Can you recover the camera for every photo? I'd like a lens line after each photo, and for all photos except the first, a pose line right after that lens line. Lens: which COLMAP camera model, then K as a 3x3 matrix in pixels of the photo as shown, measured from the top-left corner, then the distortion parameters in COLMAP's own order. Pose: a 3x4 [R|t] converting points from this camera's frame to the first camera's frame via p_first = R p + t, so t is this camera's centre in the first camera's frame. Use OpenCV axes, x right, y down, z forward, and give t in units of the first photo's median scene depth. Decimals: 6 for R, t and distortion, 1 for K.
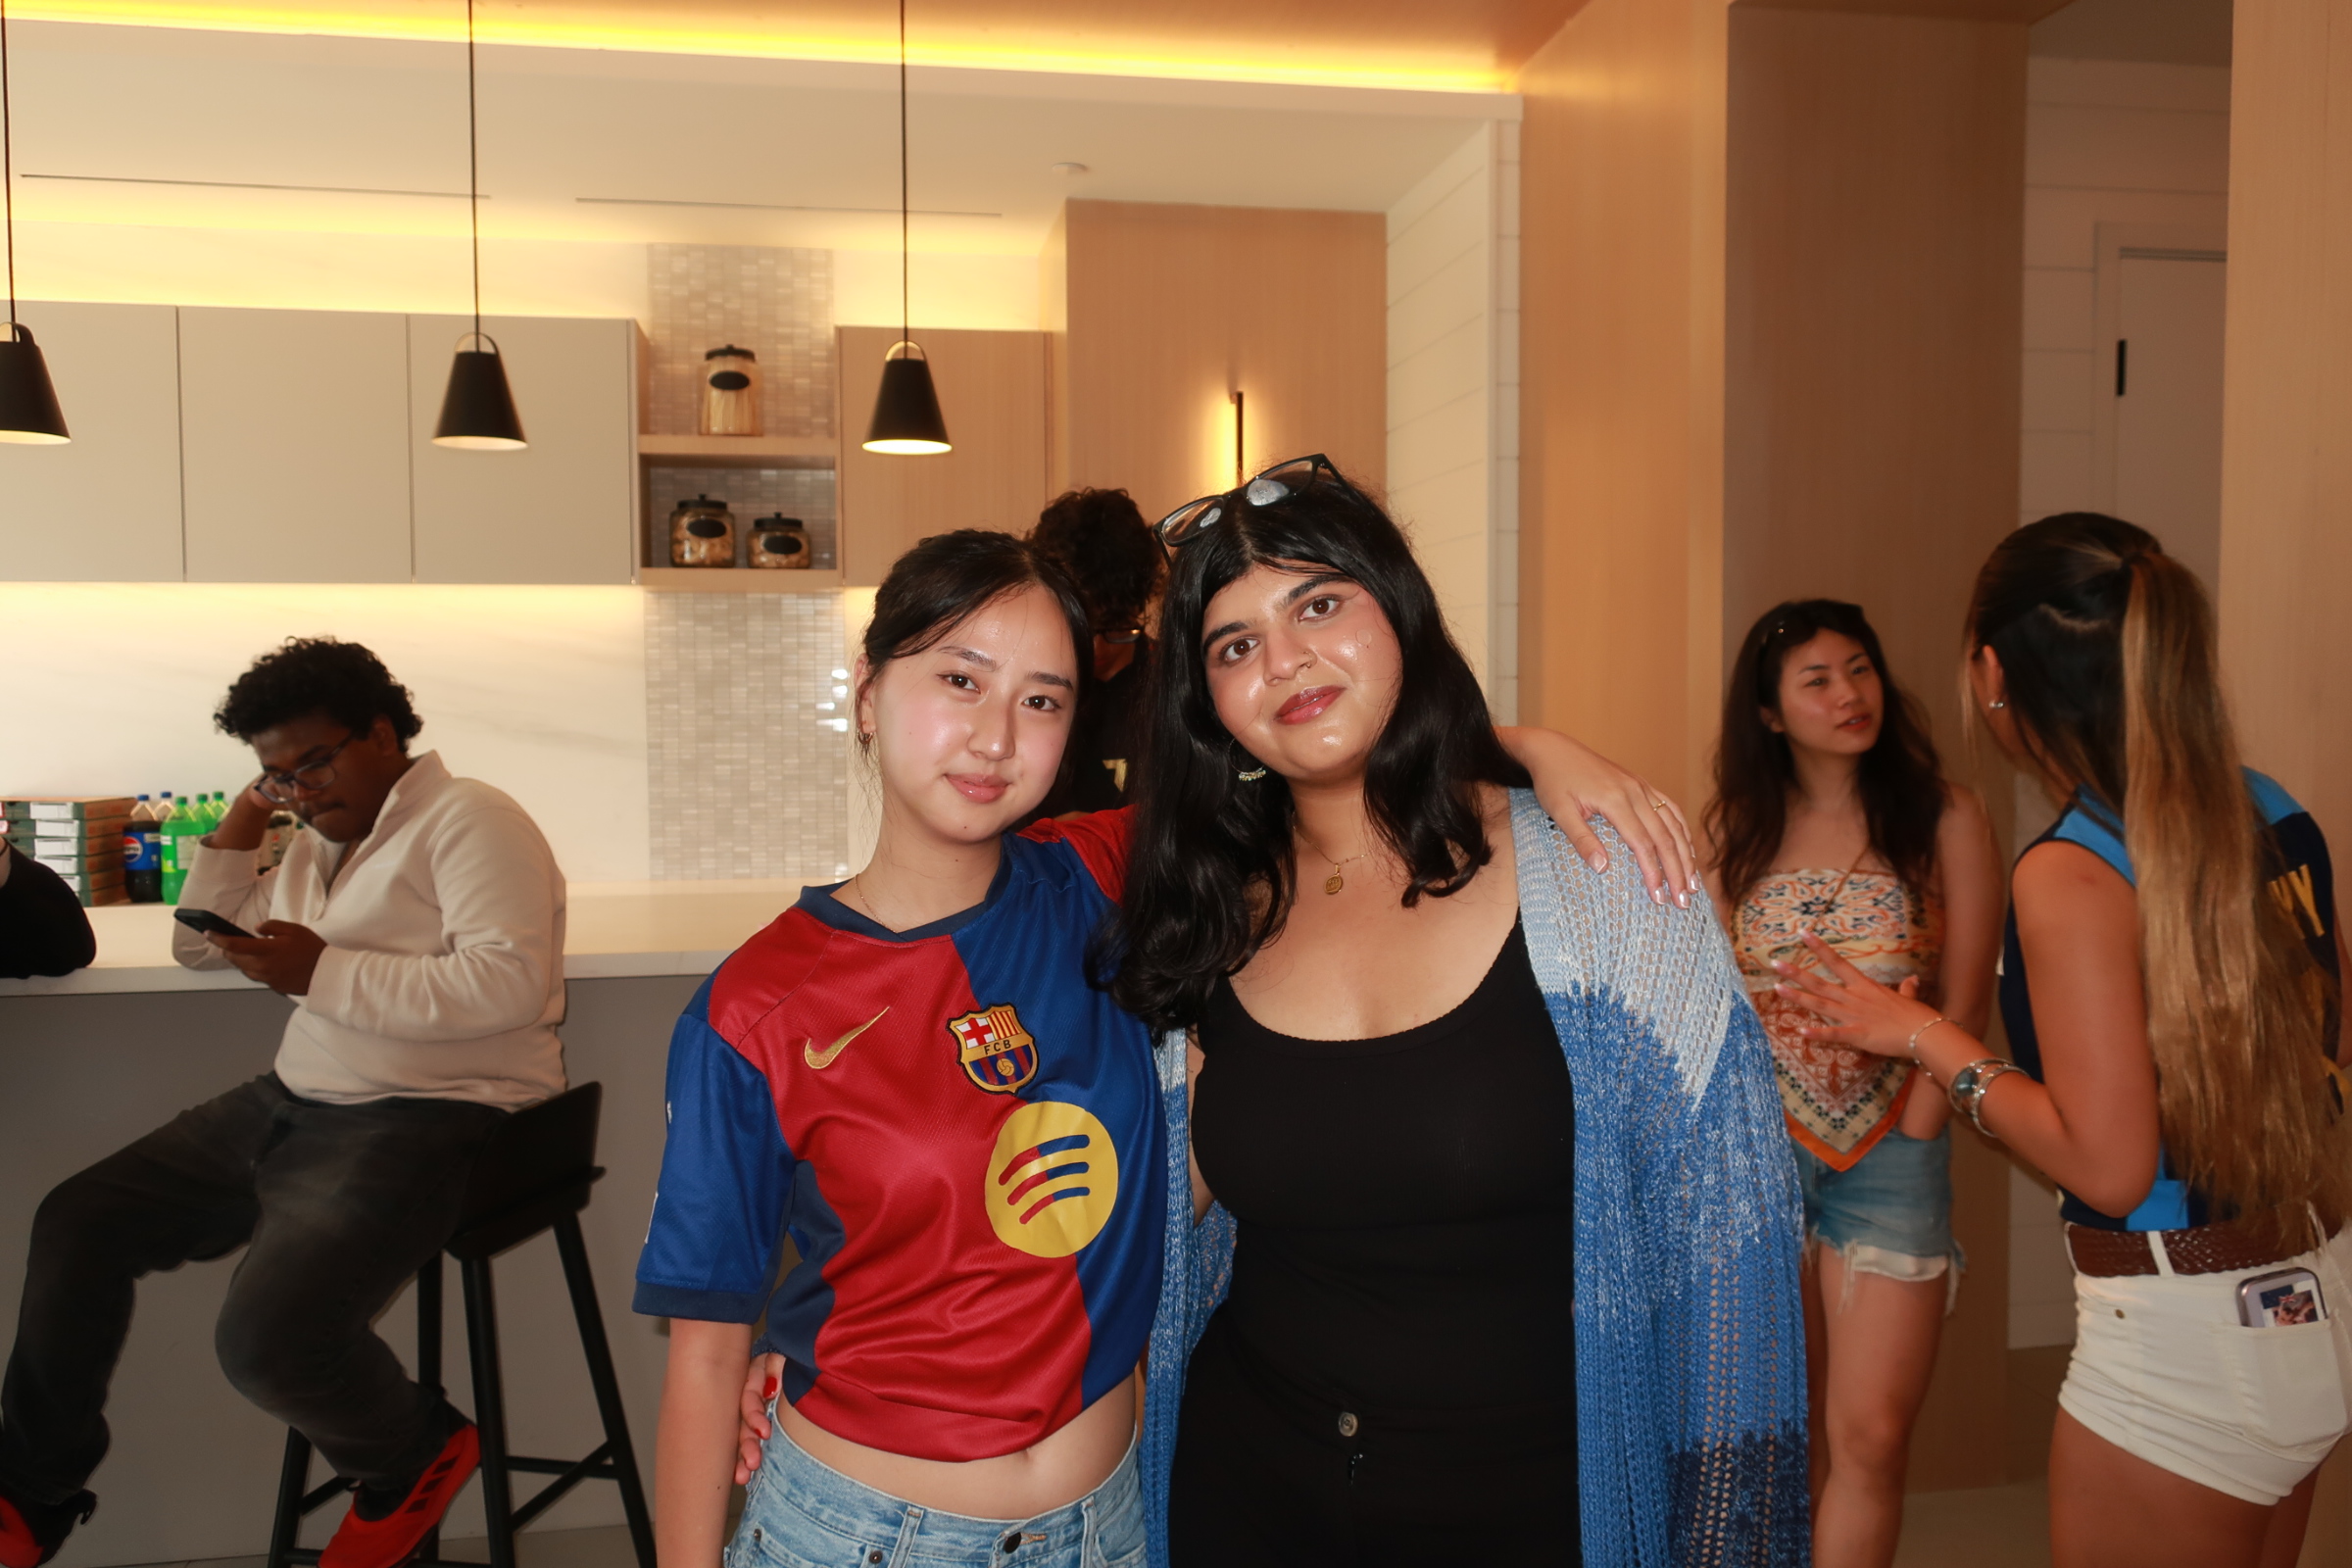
lens RADIAL K [[1864.2, 0, 1176.0], [0, 1864.2, 784.0], [0, 0, 1]] dist [-0.006521, -0.005182]
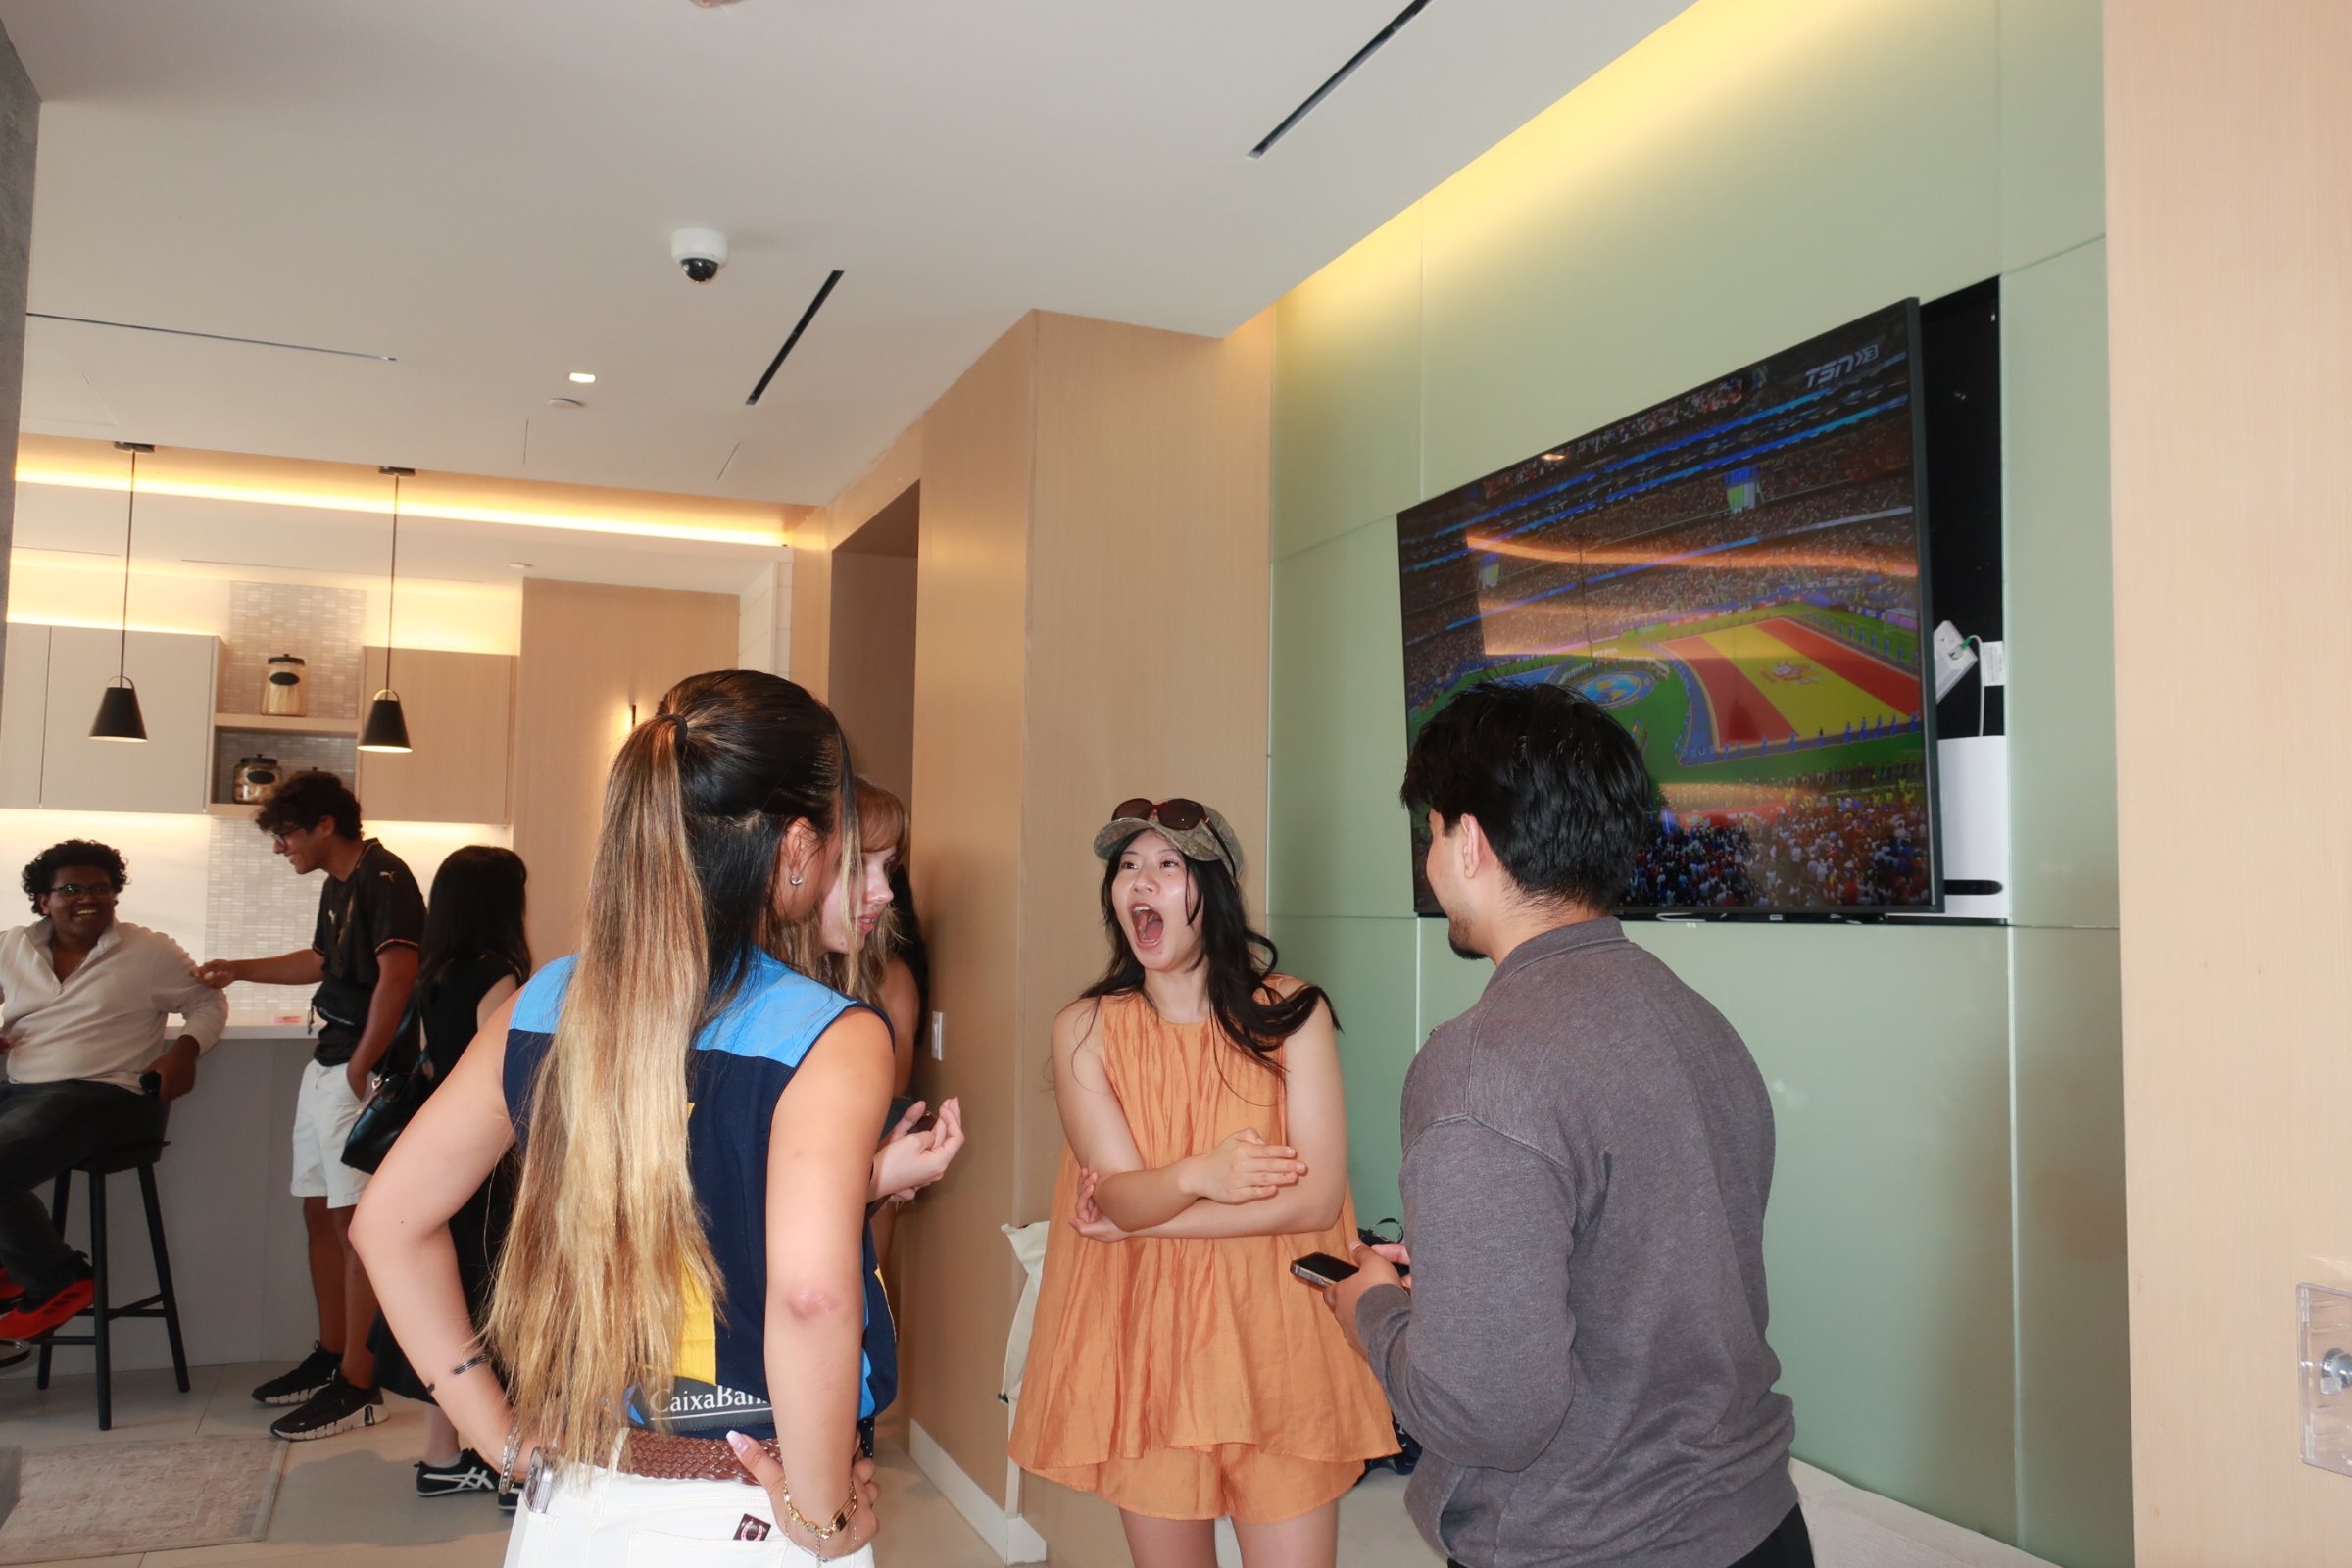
lens RADIAL K [[1892.9, 0, 1176.0], [0, 1892.9, 784.0], [0, 0, 1]] dist [-0.001696, 0.011019]
pose [[0.979562, 0.035550, 0.197974, 0.156483], [-0.012132, 0.992908, -0.118266, 0.034877], [-0.200774, 0.113447, 0.973046, -0.585412]]
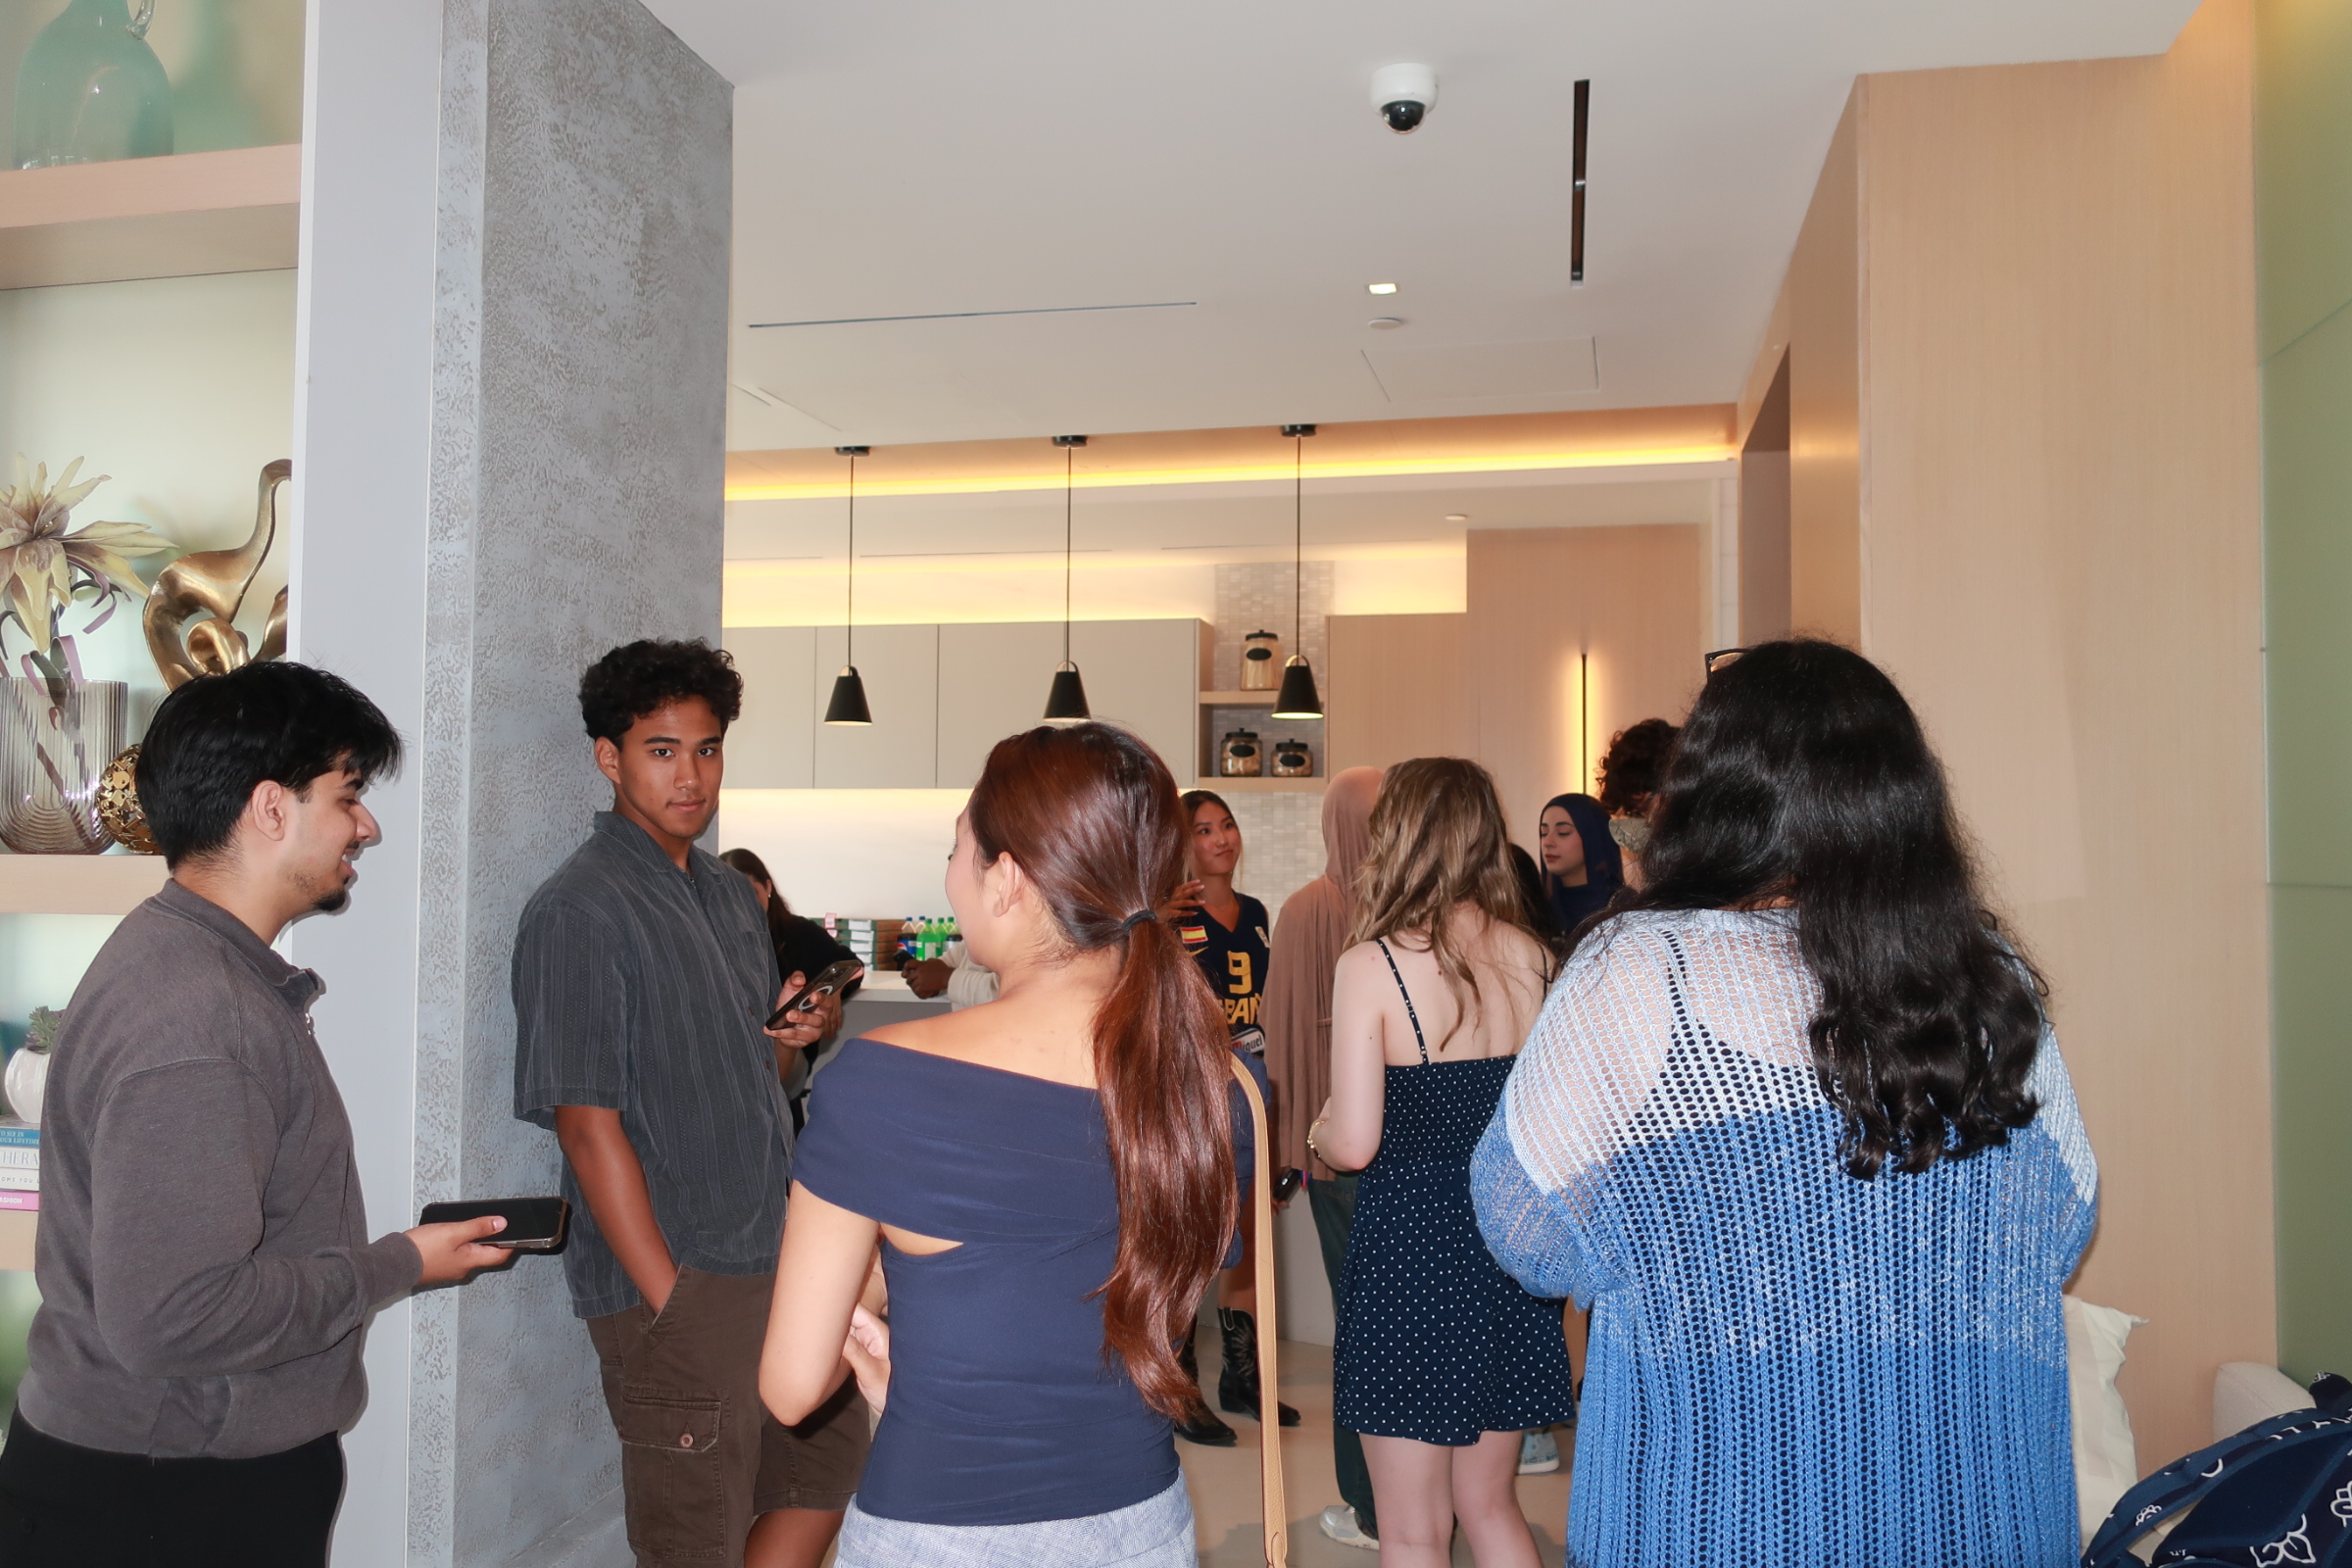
lens RADIAL K [[1864.2, 0, 1176.0], [0, 1864.2, 784.0], [0, 0, 1]] dist [-0.006521, -0.005182]
pose [[0.926356, -0.004773, -0.376619, 0.266958], [-0.028070, 0.996264, -0.081668, 0.015044], [0.375602, 0.086225, 0.922761, -0.415453]]
